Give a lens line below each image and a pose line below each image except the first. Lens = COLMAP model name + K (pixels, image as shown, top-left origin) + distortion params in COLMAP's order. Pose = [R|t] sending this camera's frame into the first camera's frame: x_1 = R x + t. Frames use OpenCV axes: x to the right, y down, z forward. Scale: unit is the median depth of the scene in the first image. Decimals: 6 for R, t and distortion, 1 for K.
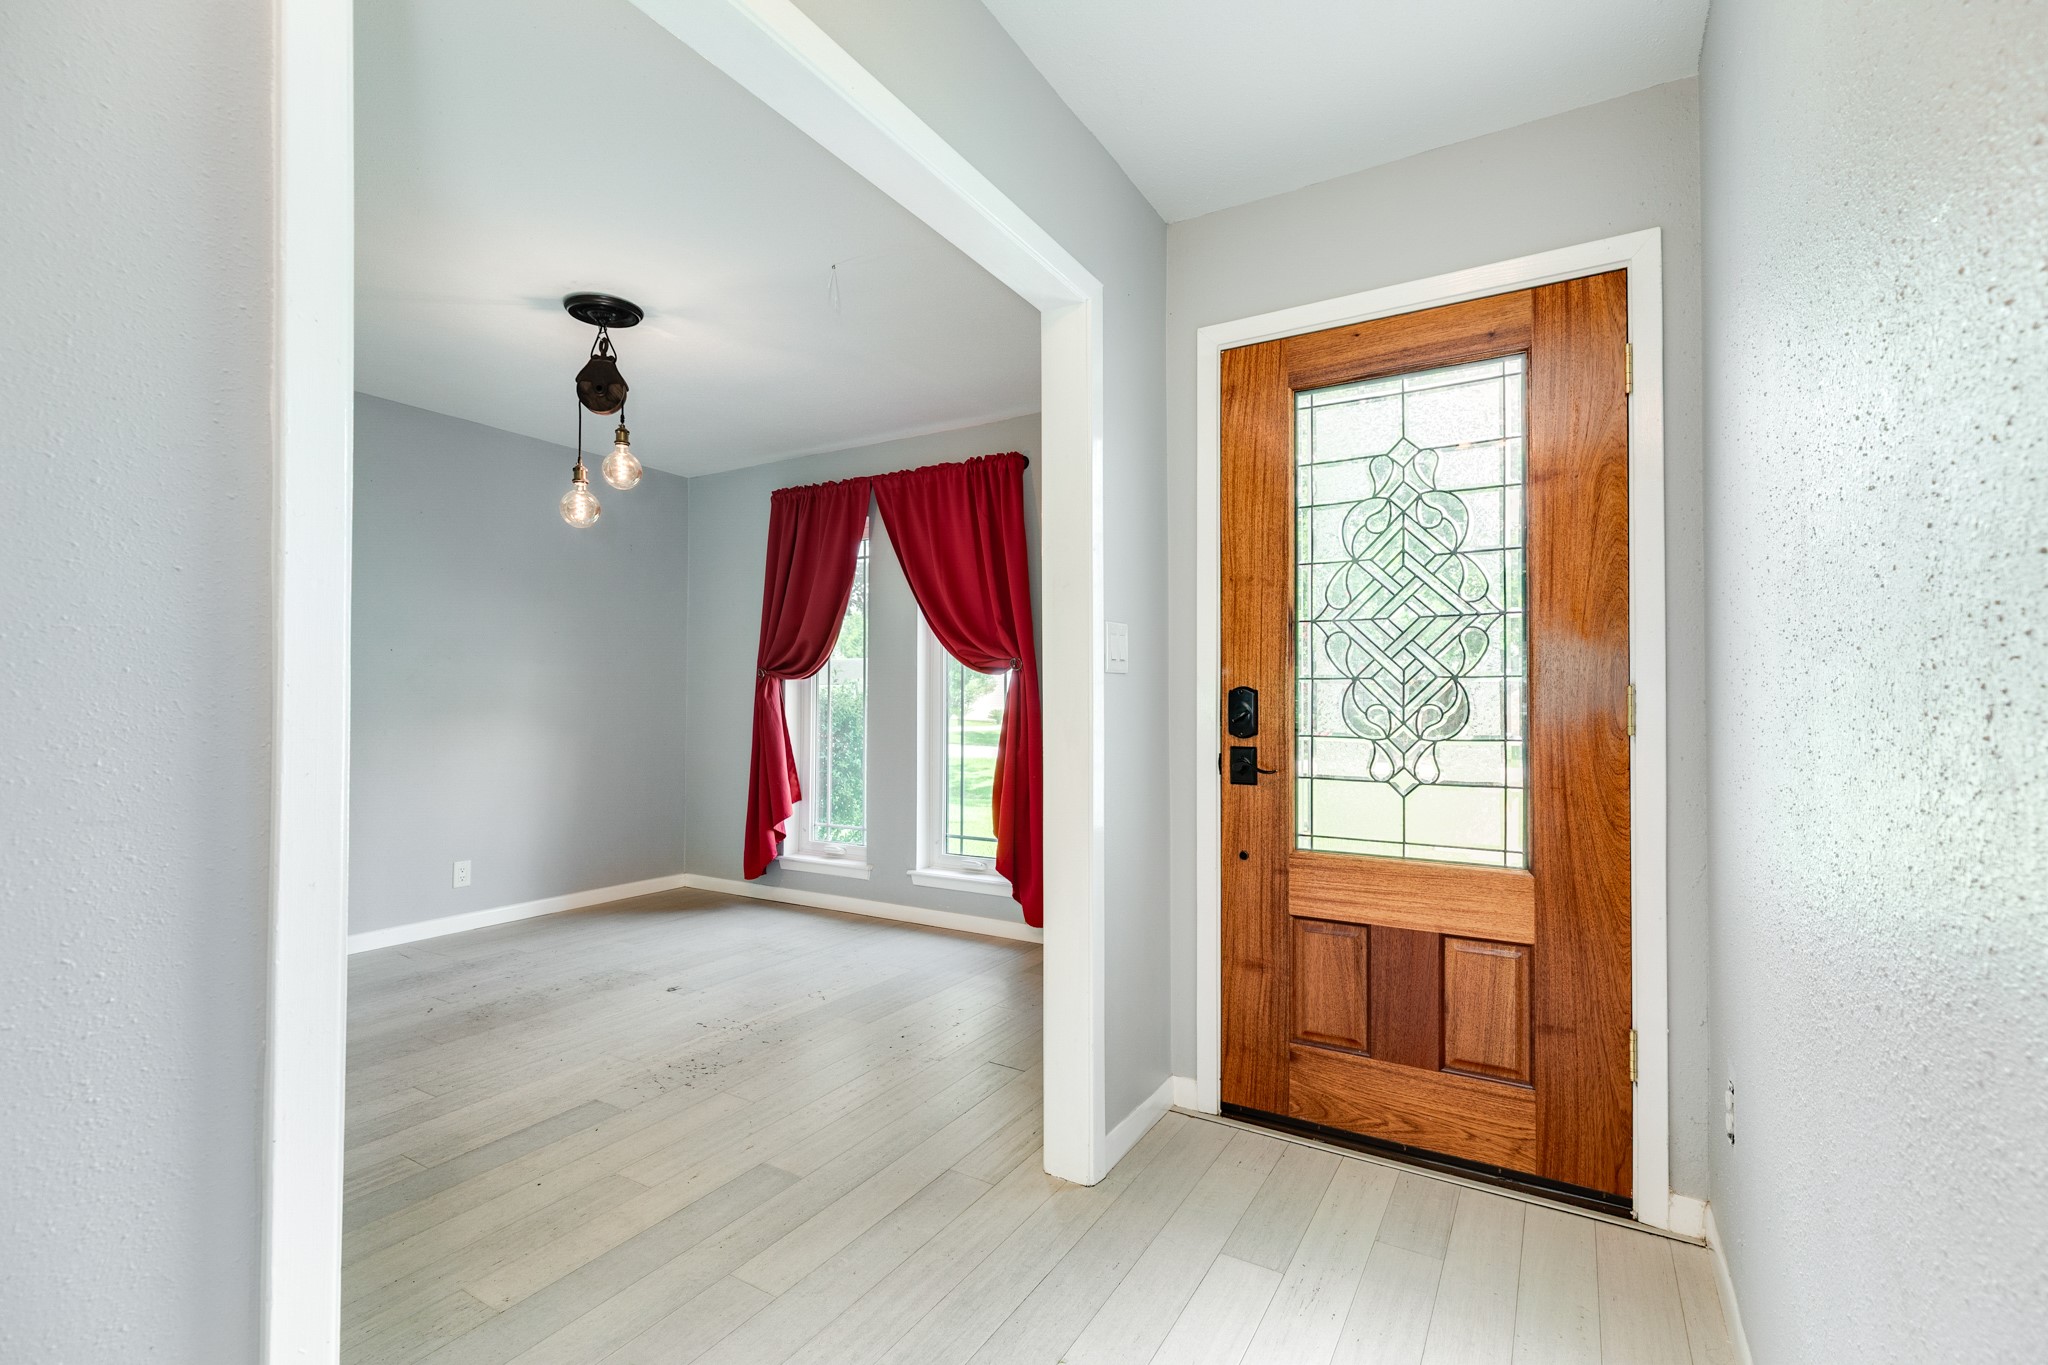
lens RADIAL K [[909.3, 0, 1024.9], [0, 909.3, 687.5], [0, 0, 1]] dist [0.004782, -0.000266]
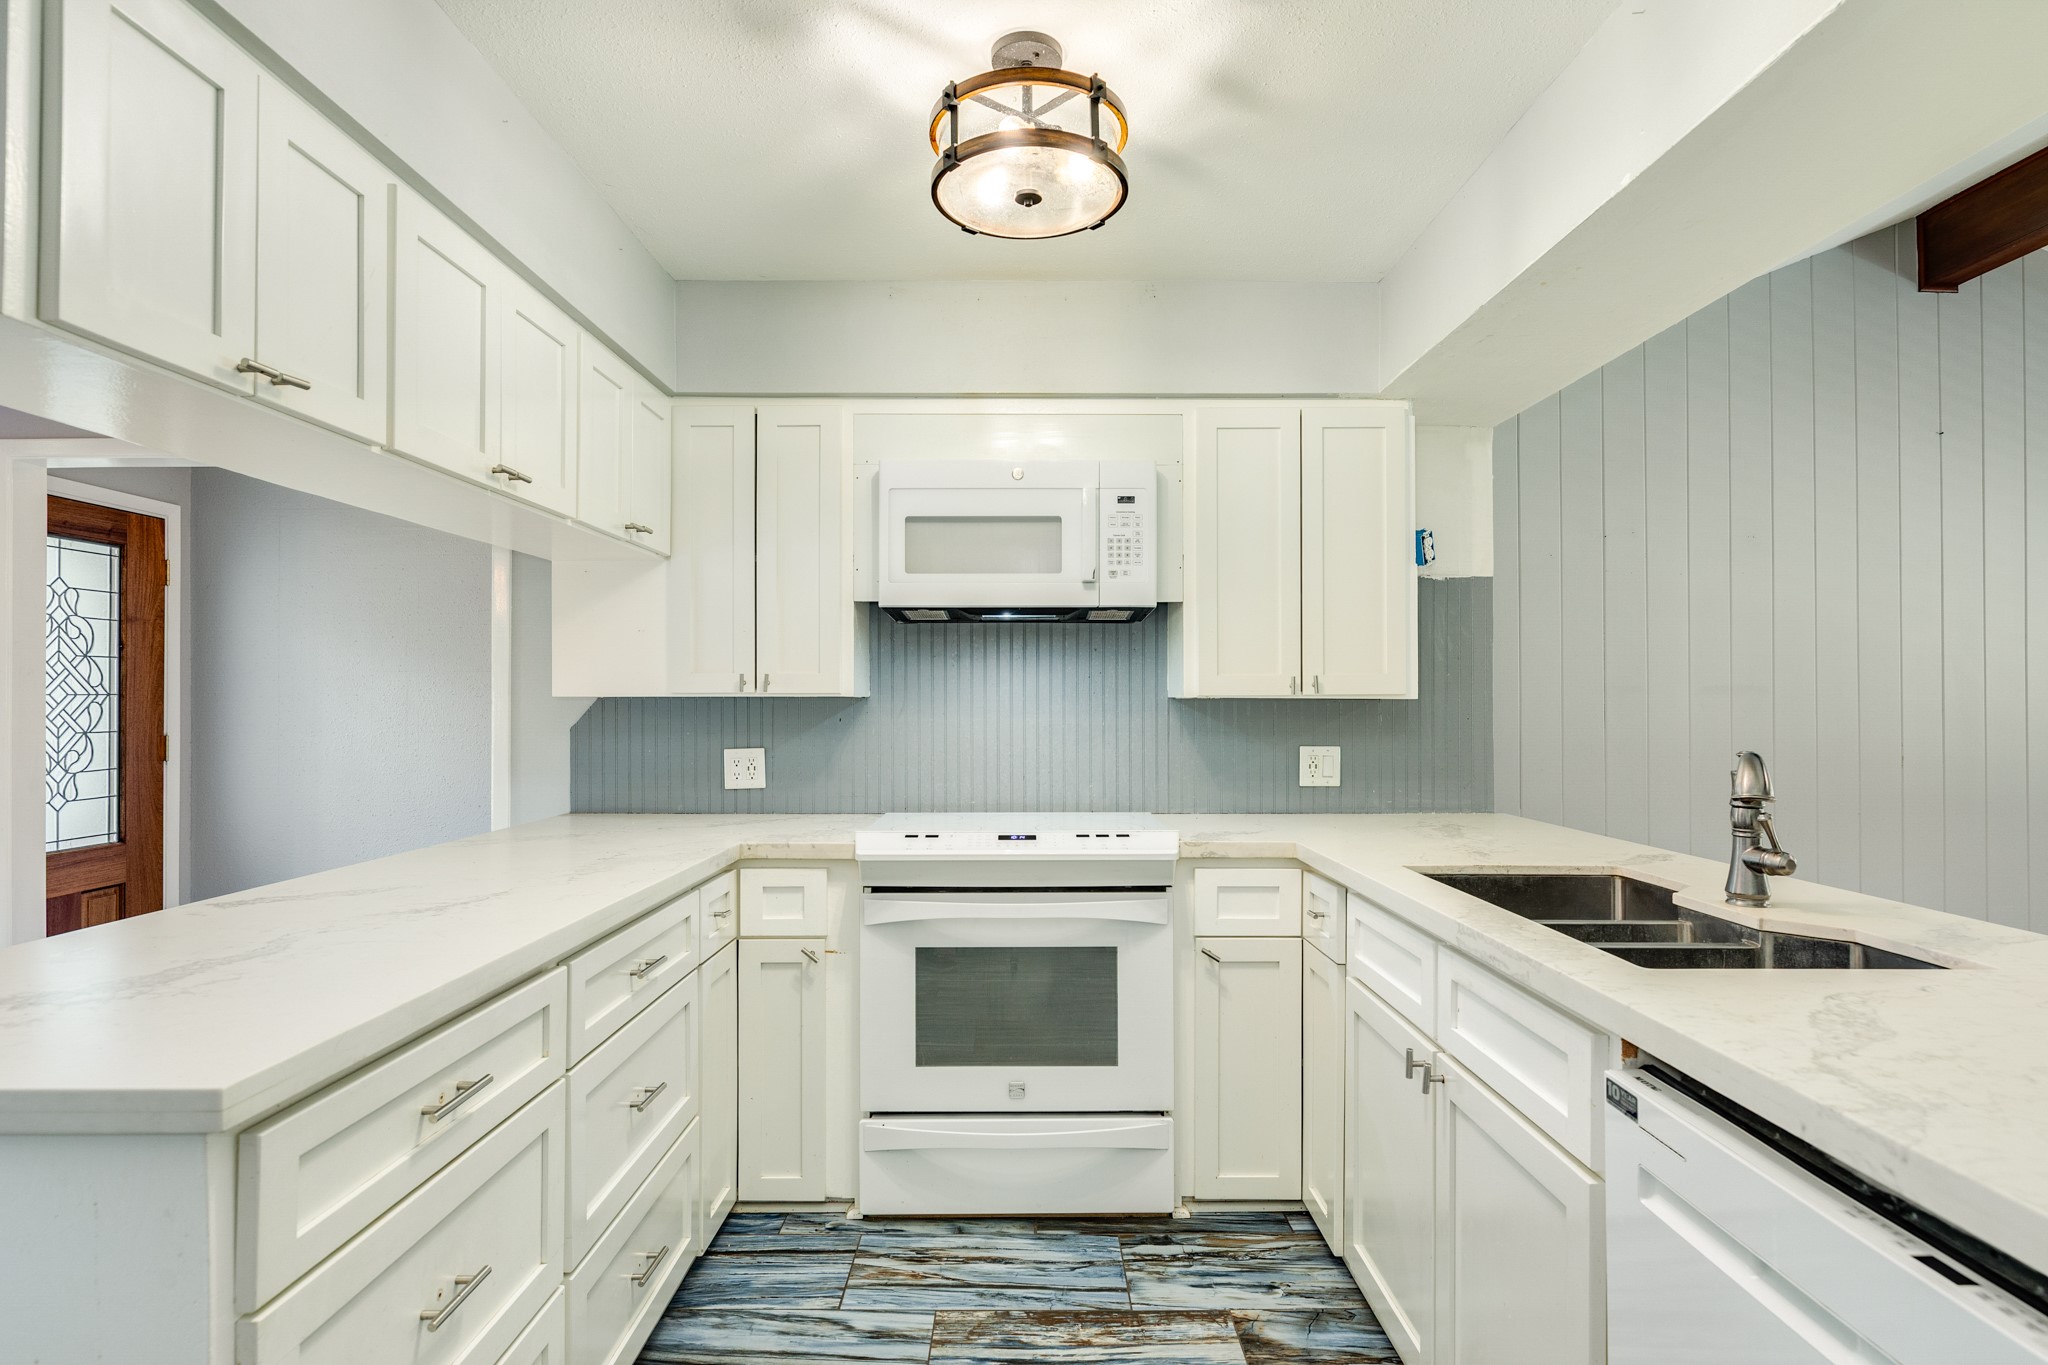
lens RADIAL K [[1036.6, 0, 1018.2], [0, 1036.6, 691.4], [0, 0, 1]] dist [-0.005051, -0.001329]
pose [[-0.516765, 0.007537, 0.856094, -1.293781], [-0.009347, 0.999852, -0.014444, -0.048914], [-0.856077, -0.015466, -0.516618, 0.349323]]
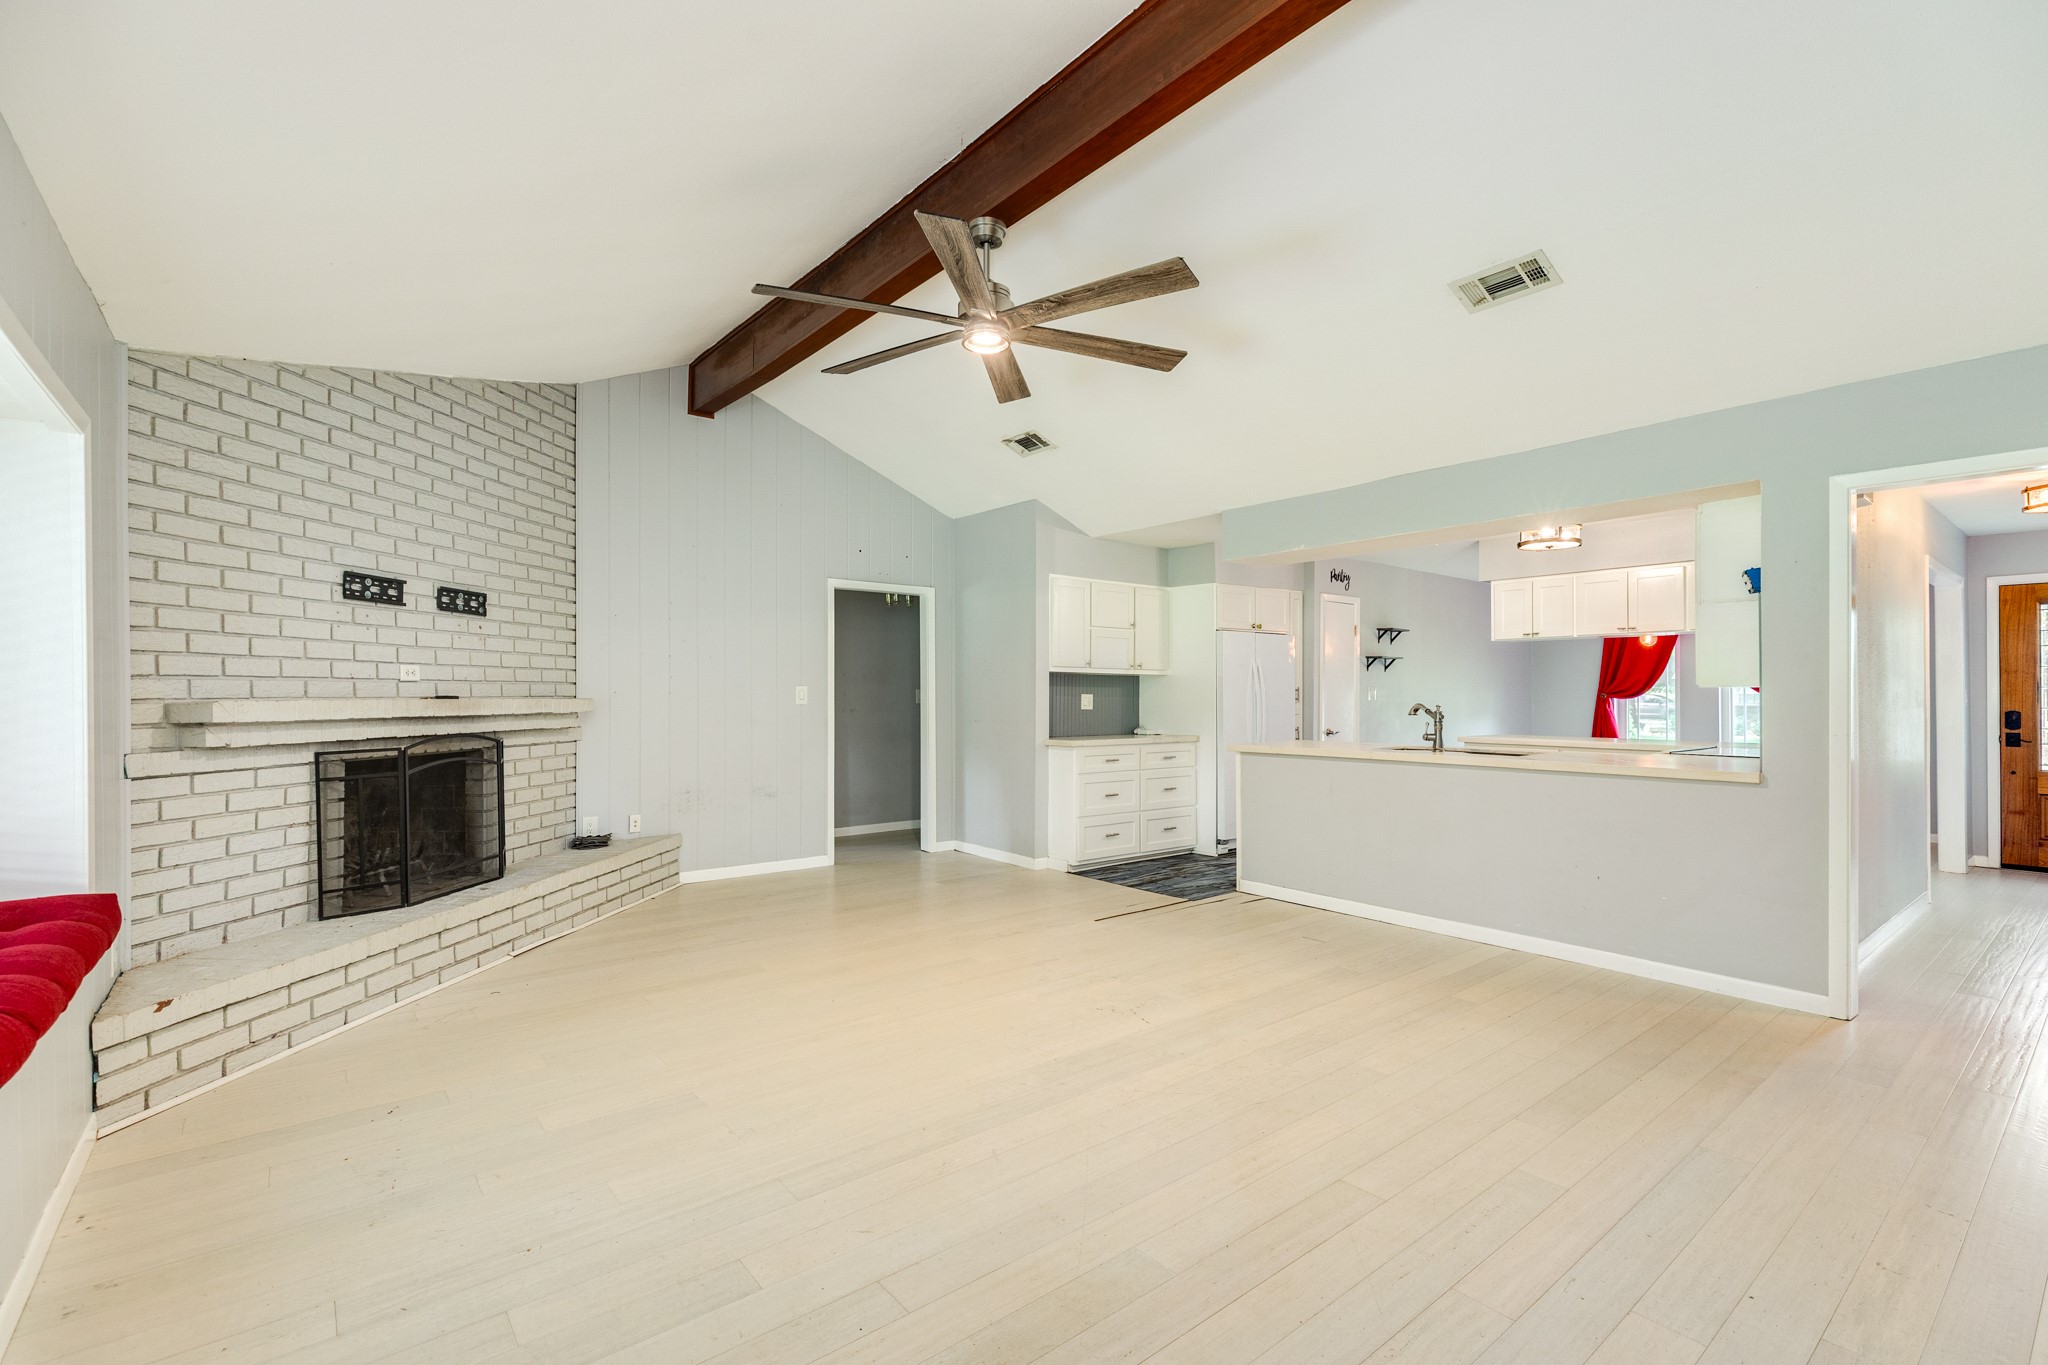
lens RADIAL K [[914.3, 0, 1024.8], [0, 914.3, 691.7], [0, 0, 1]] dist [0.002886, -0.000033]
pose [[0.938375, -0.001263, -0.345616, -1.155859], [0.004017, 0.999966, 0.007250, -0.064638], [0.345595, -0.008192, 0.938348, -1.900250]]
